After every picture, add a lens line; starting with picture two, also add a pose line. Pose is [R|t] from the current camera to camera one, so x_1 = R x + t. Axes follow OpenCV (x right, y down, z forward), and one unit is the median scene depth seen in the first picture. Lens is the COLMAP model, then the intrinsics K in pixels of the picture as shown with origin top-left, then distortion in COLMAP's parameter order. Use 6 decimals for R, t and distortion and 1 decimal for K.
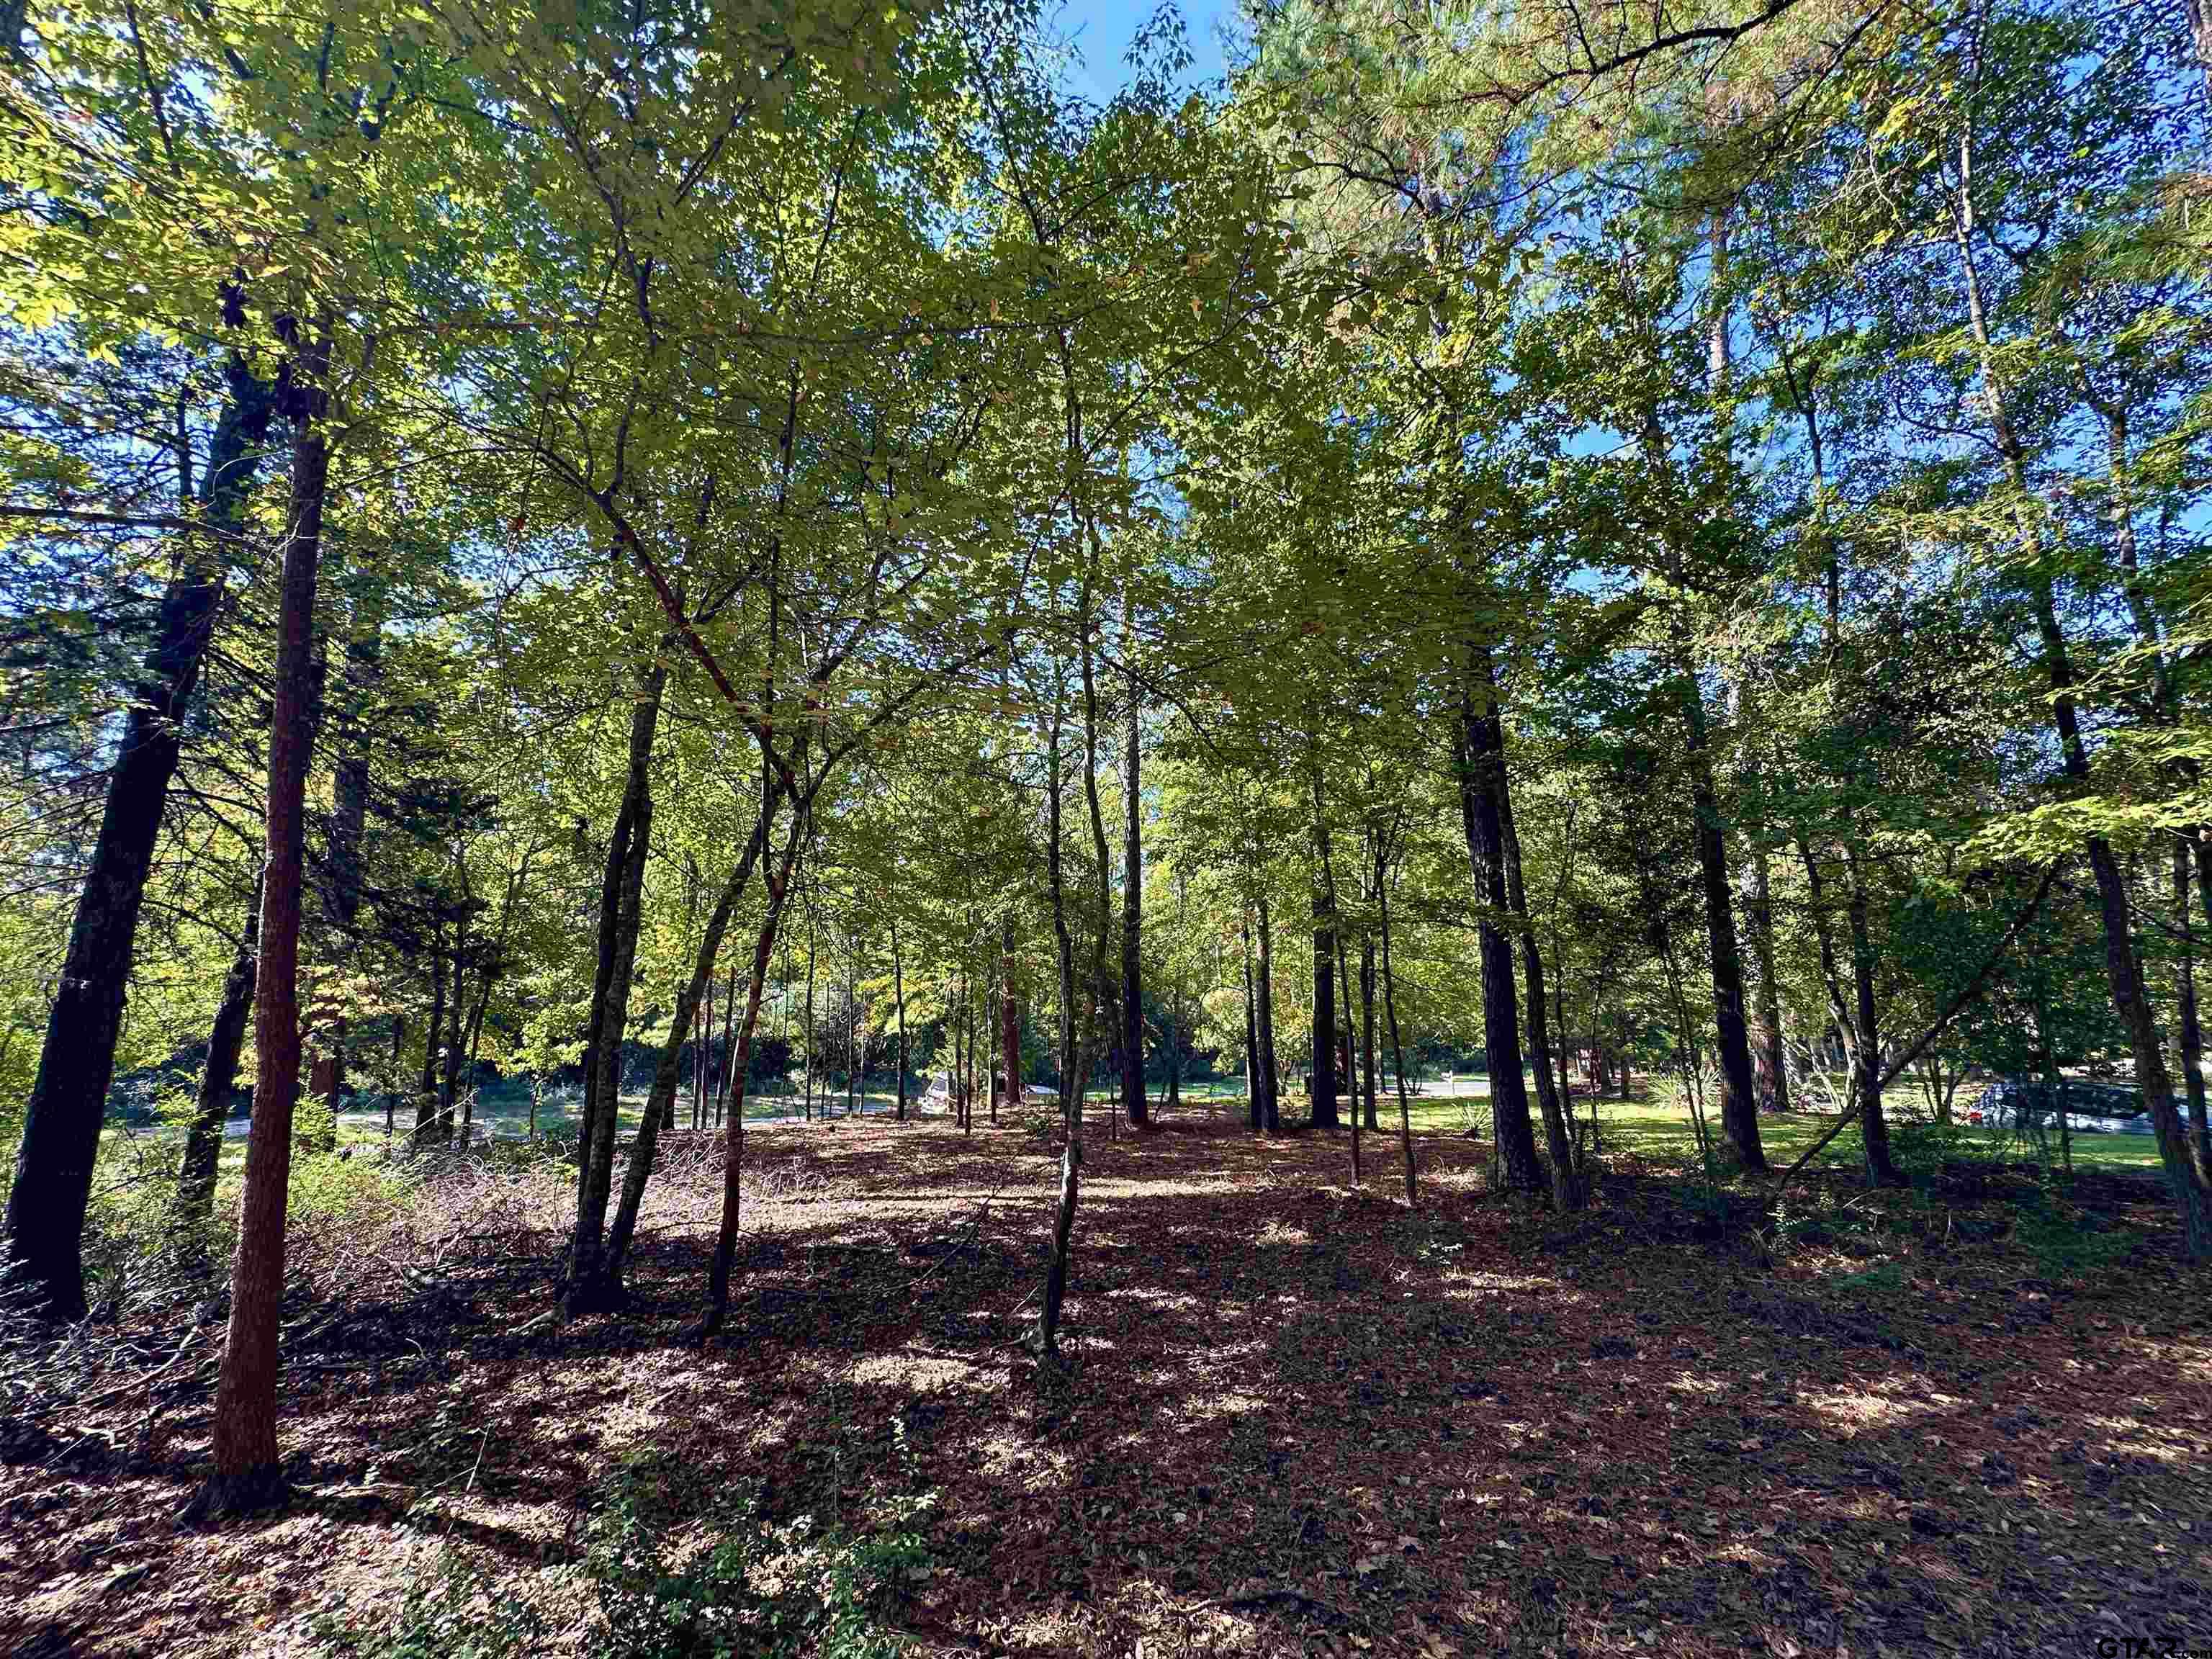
lens RADIAL K [[883.6, 0, 1107.3], [0, 883.6, 832.1], [0, 0, 1]] dist [-0.001694, 0.000414]
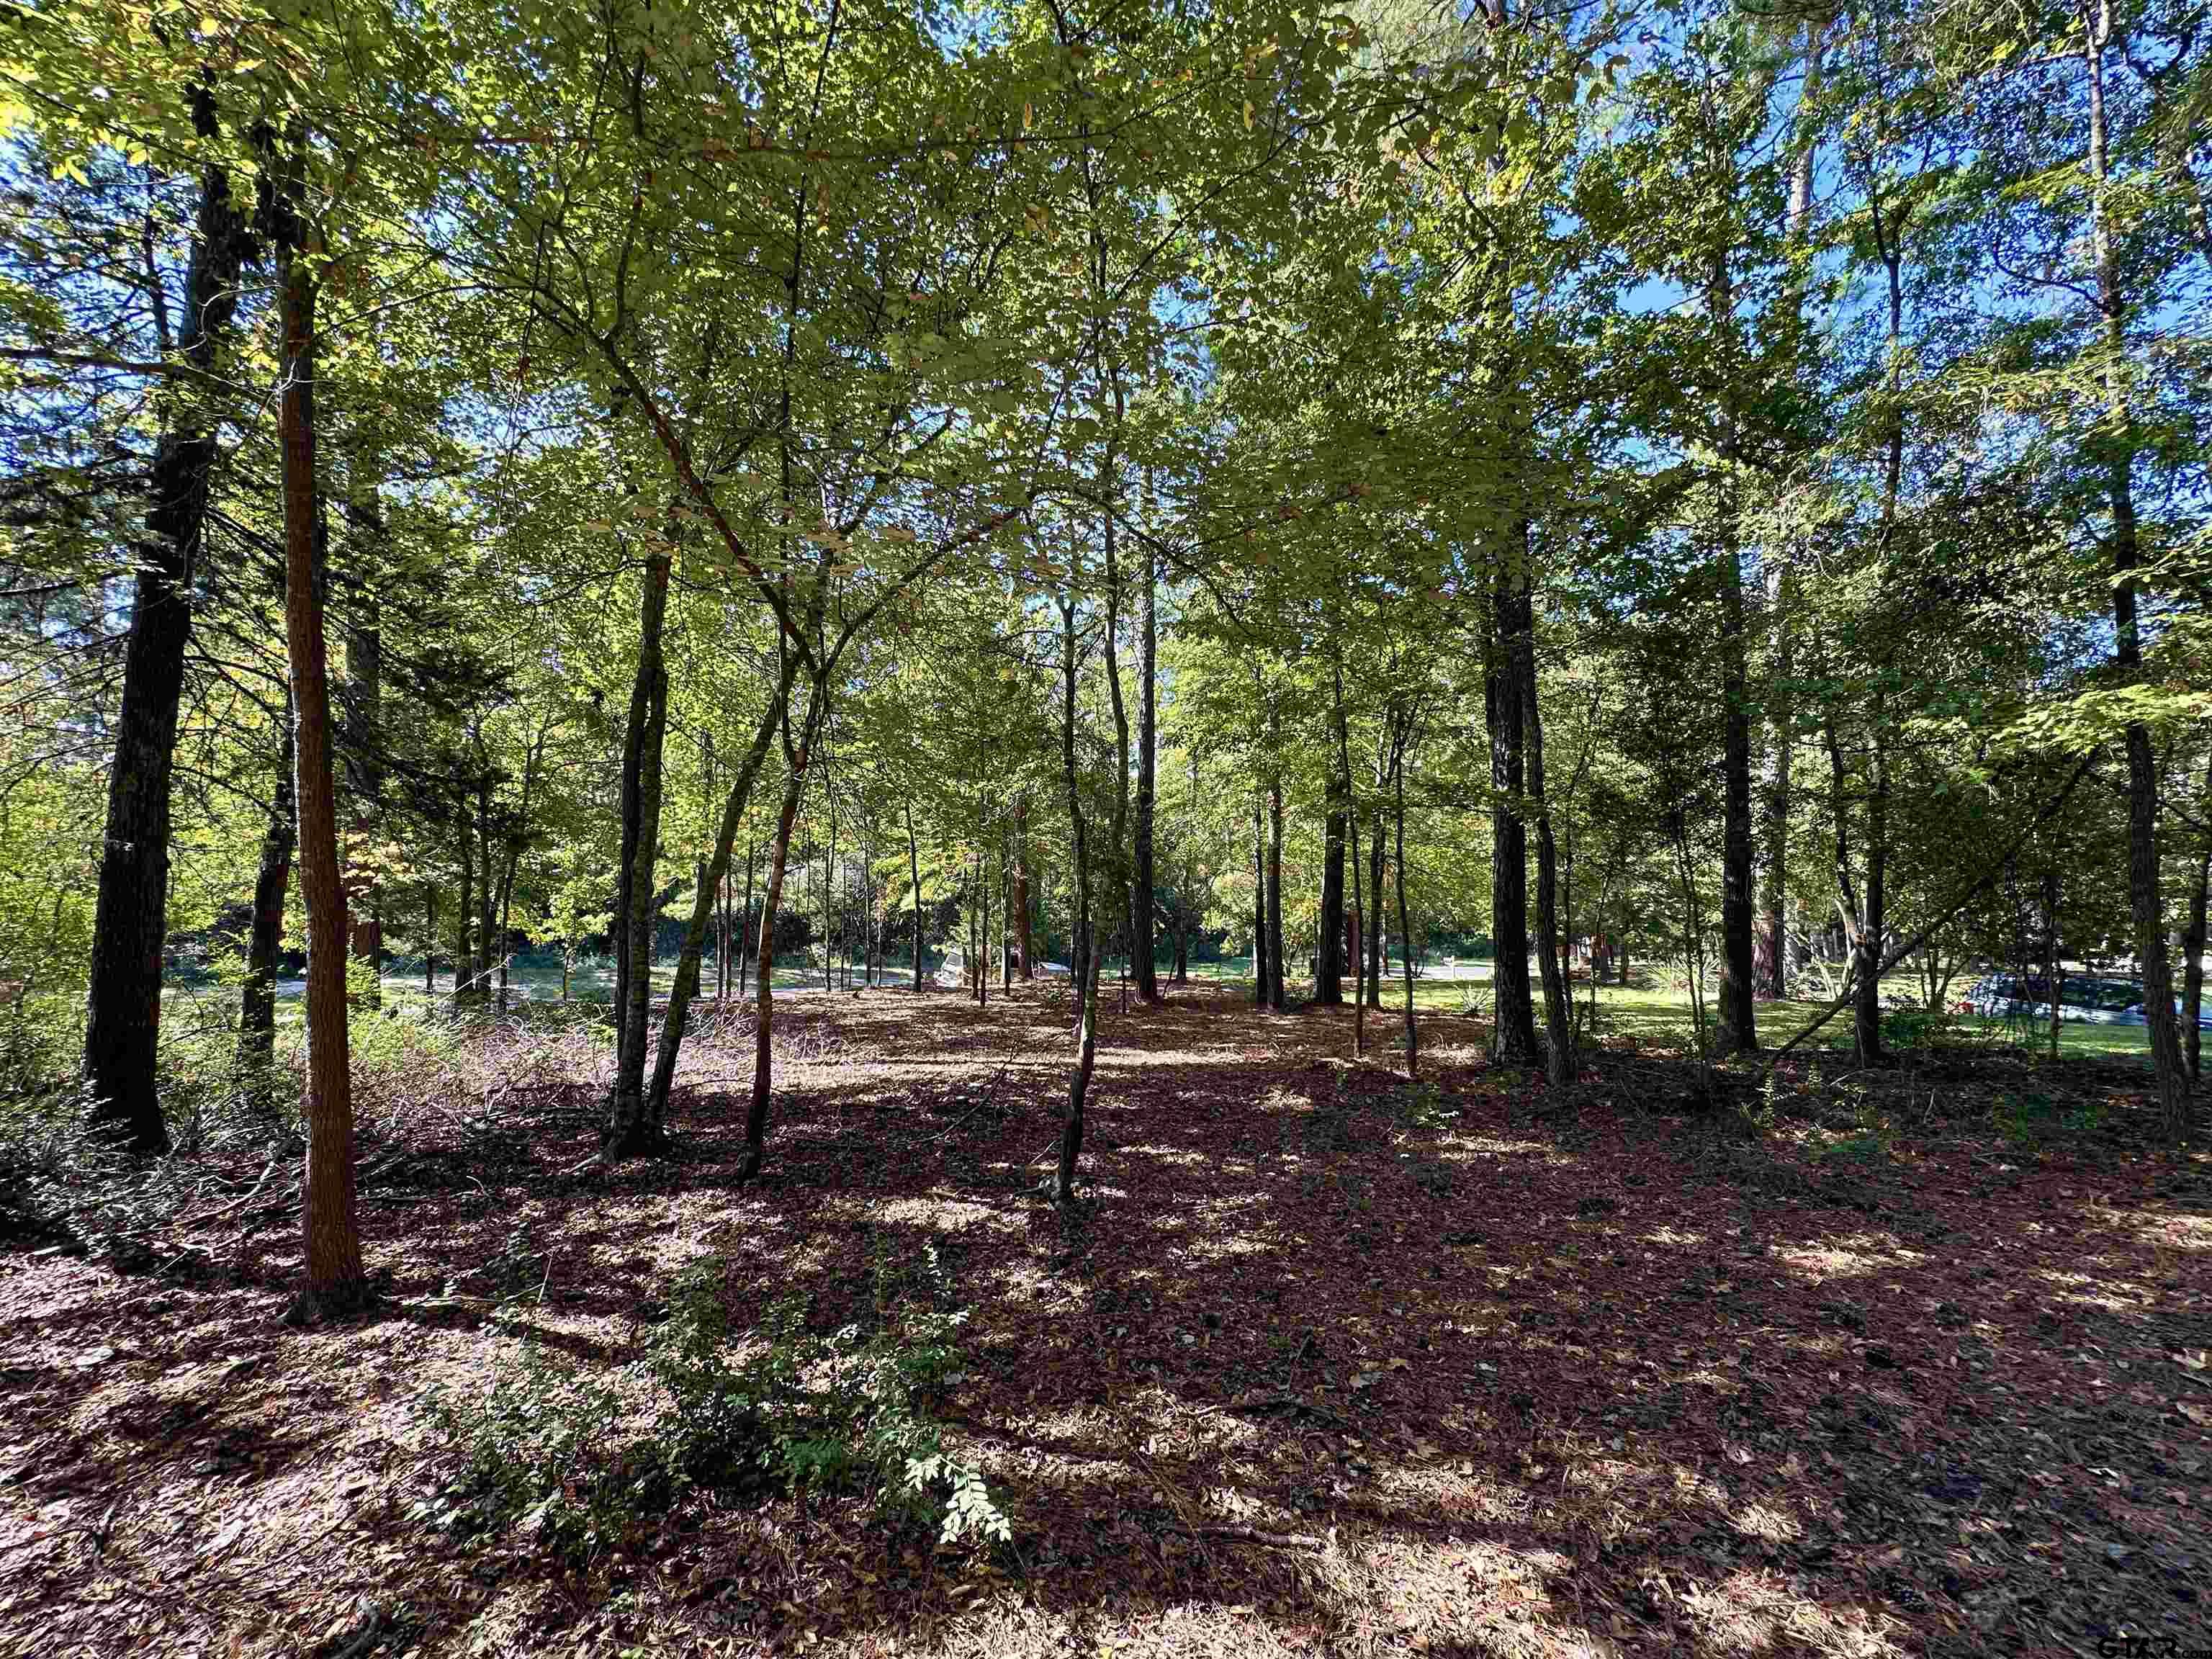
lens RADIAL K [[883.6, 0, 1107.3], [0, 883.6, 832.1], [0, 0, 1]] dist [-0.001694, 0.000414]
pose [[0.999818, 0.015072, -0.011660, -0.005679], [-0.013433, 0.991457, 0.129738, 0.005673], [0.013516, -0.129558, 0.991480, -0.000854]]
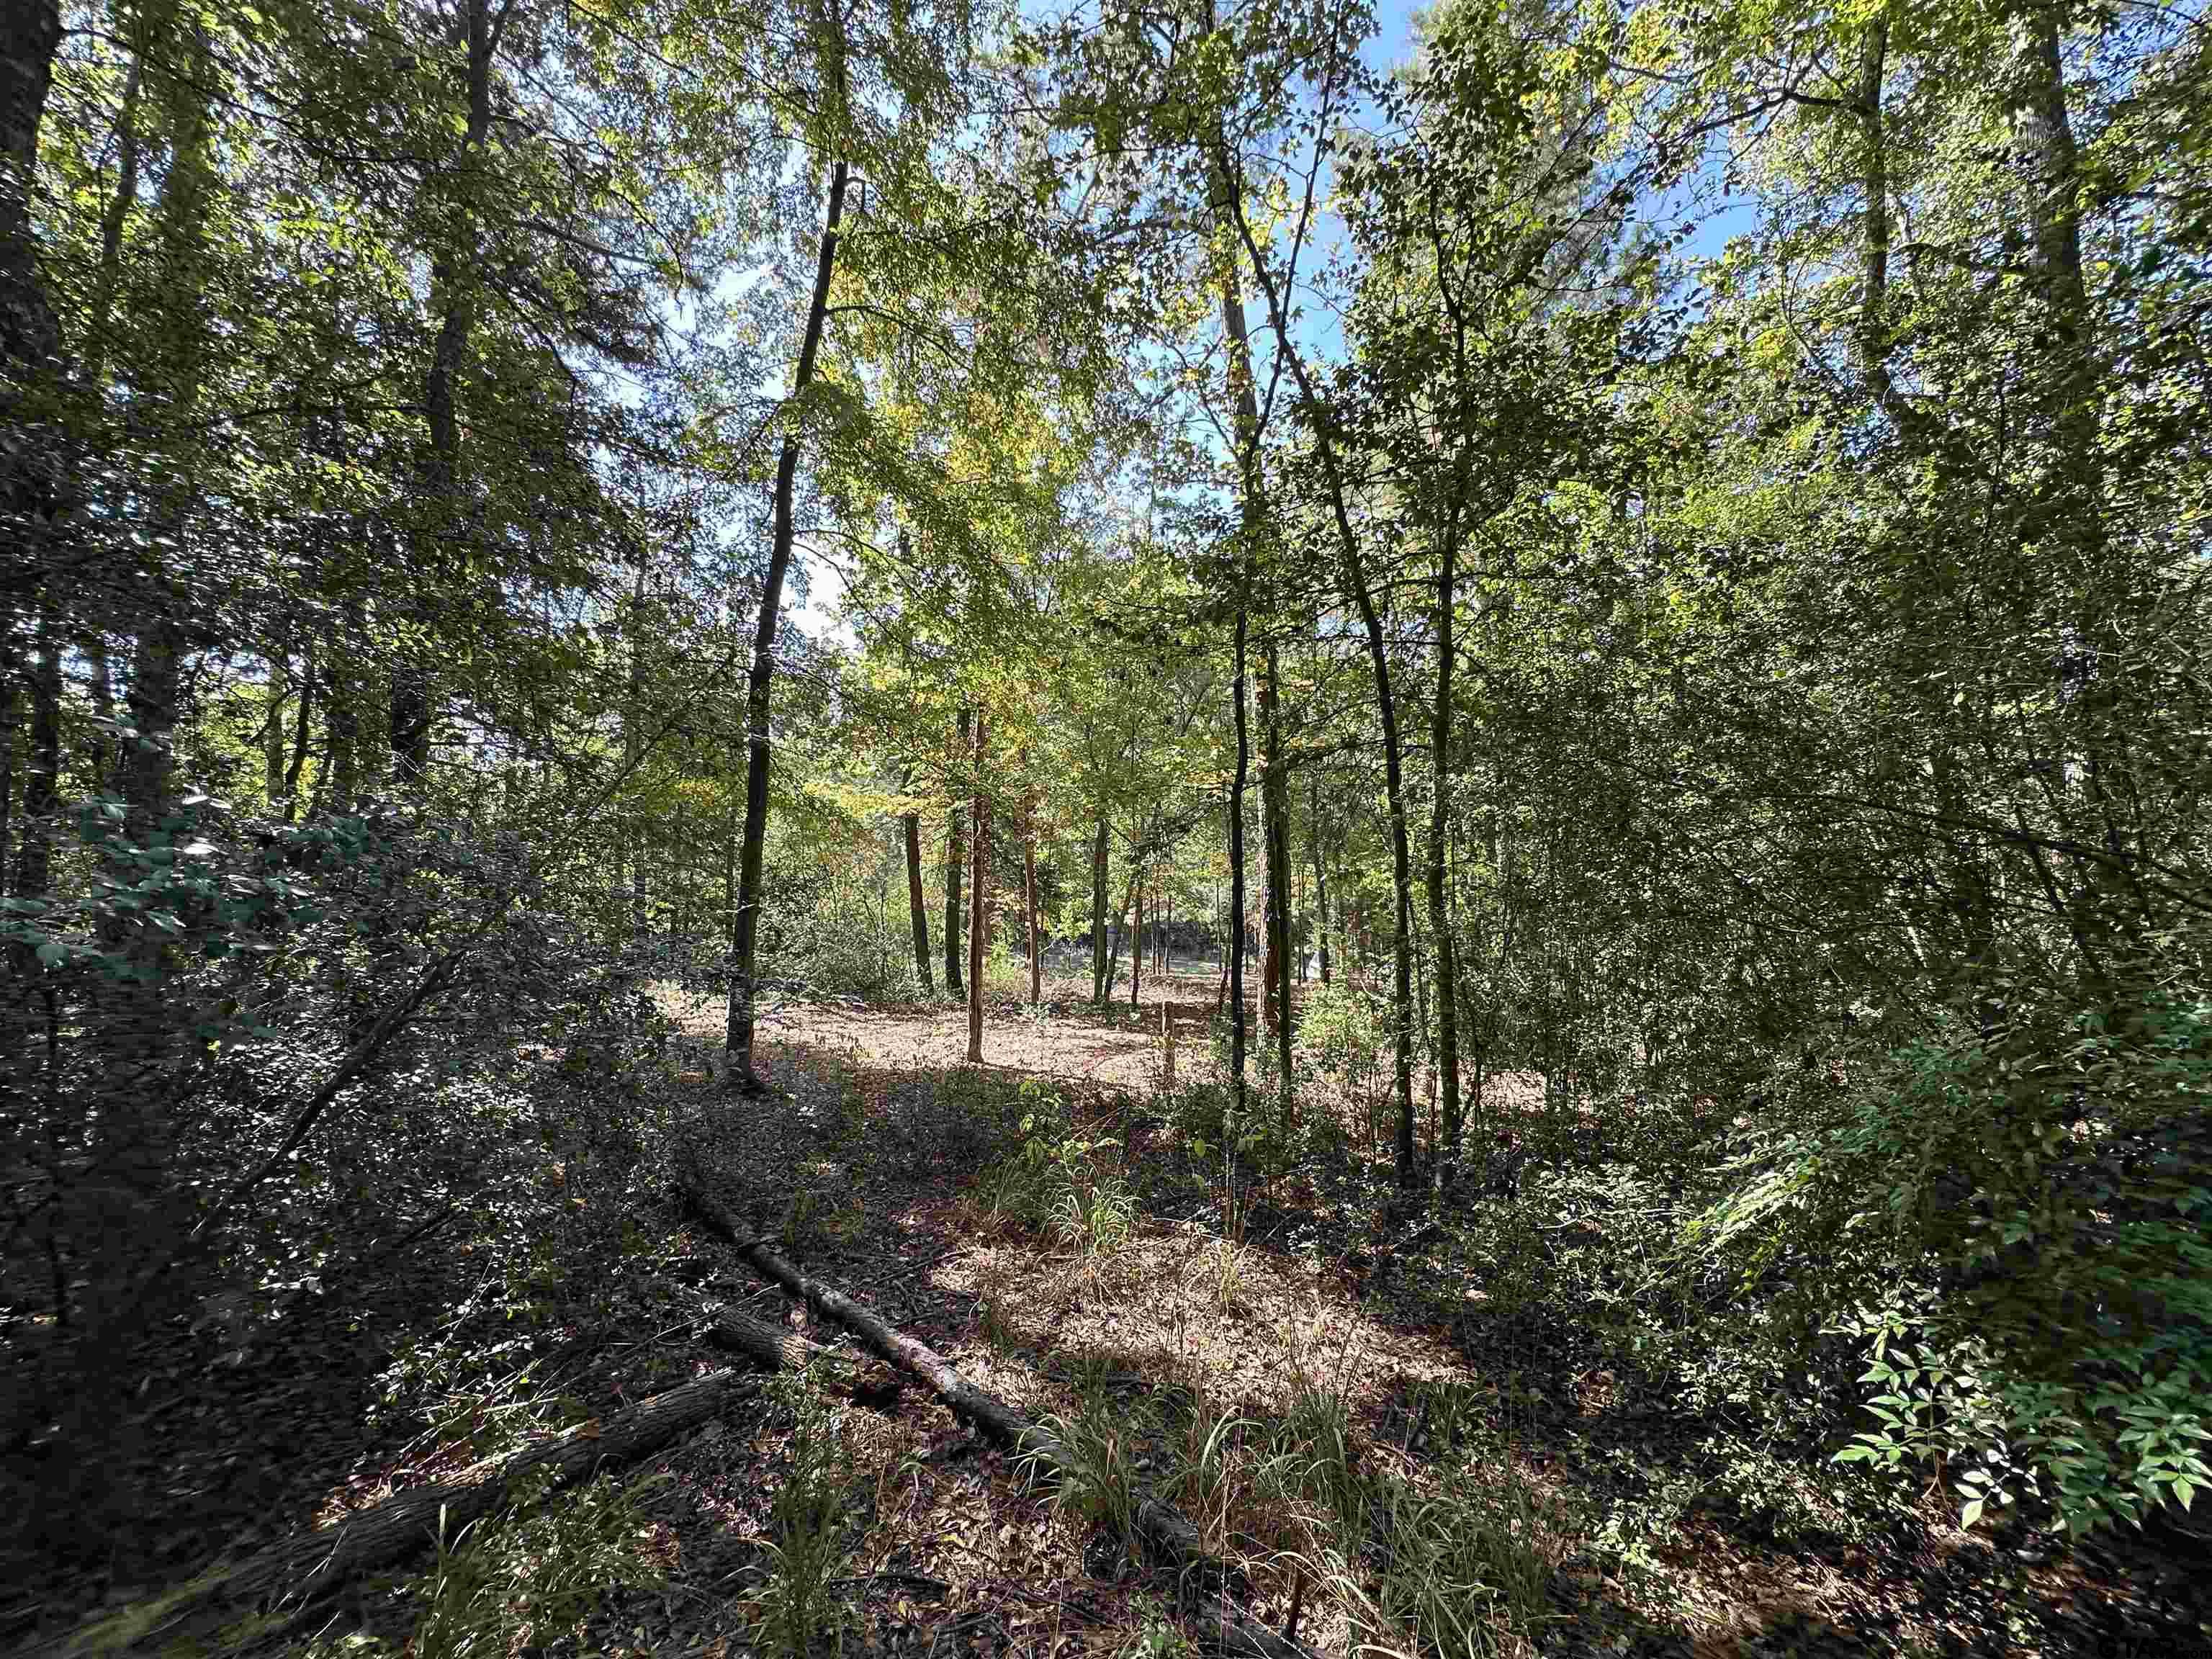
lens RADIAL K [[883.6, 0, 1107.3], [0, 883.6, 832.1], [0, 0, 1]] dist [-0.001694, 0.000414]
pose [[0.874651, -0.029177, -0.483874, 0.670932], [0.090240, 0.990539, 0.103390, -0.267105], [0.476279, -0.134095, 0.869009, -1.126993]]
